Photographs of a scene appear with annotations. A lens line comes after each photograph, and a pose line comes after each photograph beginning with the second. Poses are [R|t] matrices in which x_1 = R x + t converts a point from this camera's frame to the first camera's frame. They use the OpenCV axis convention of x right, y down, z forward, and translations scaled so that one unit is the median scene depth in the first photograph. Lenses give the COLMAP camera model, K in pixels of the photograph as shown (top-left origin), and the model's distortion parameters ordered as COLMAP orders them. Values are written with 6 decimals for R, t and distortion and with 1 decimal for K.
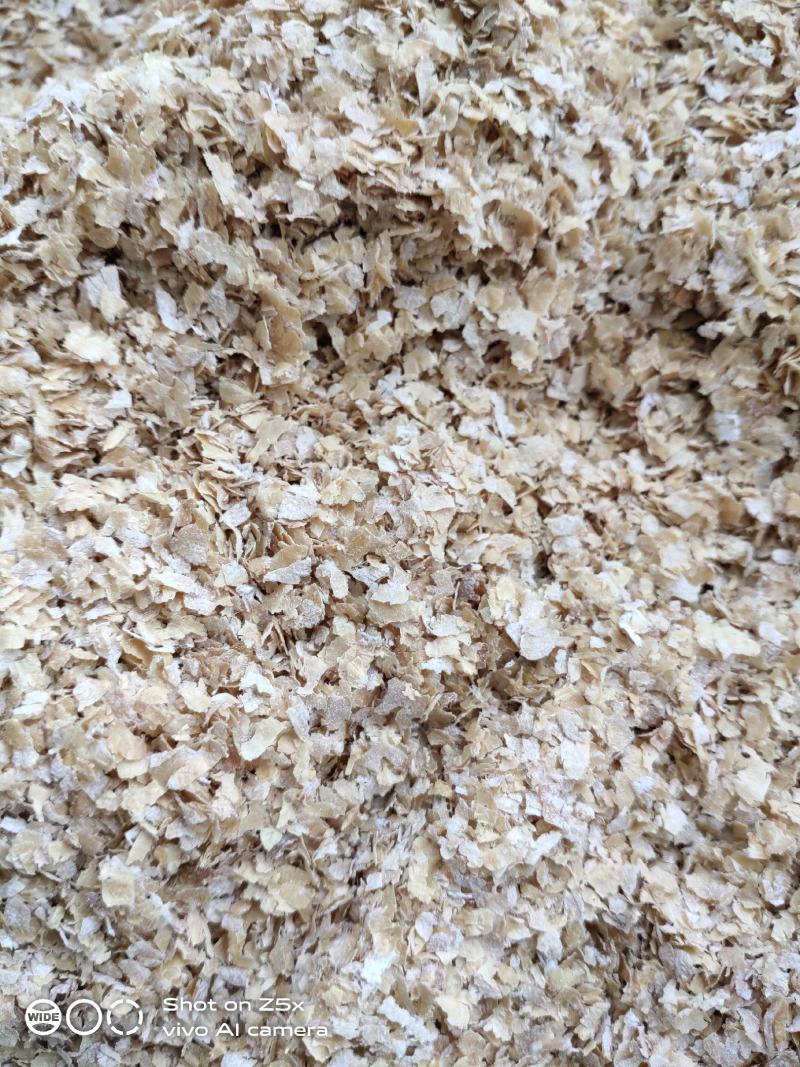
lens RADIAL K [[826.1, 0, 400.0], [0, 826.1, 533.5], [0, 0, 1]] dist [0.008971, -0.130423]
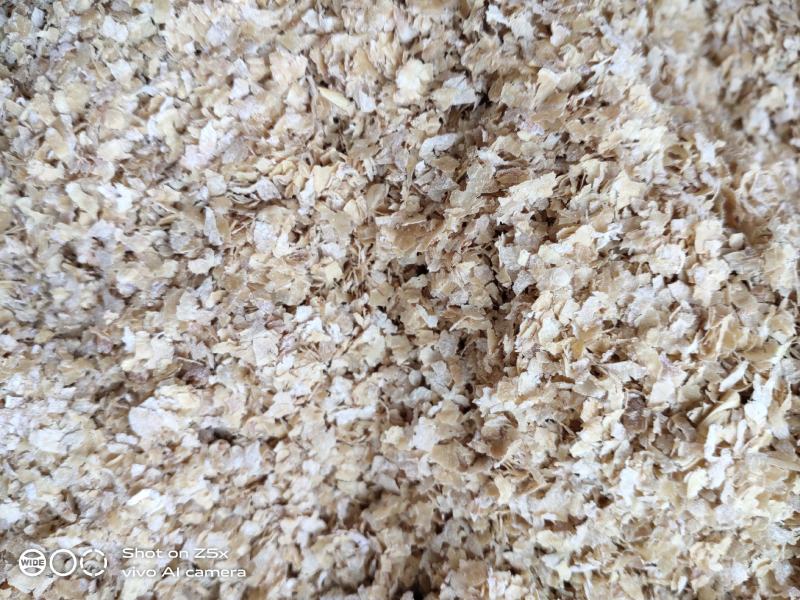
lens RADIAL K [[619.4, 0, 400.0], [0, 619.4, 300.0], [0, 0, 1]] dist [0.008971, -0.130423]
pose [[-0.077751, 0.993353, -0.084883, 0.031797], [-0.988172, -0.065497, 0.138656, -0.360919], [0.132174, 0.094659, 0.986696, 0.111762]]
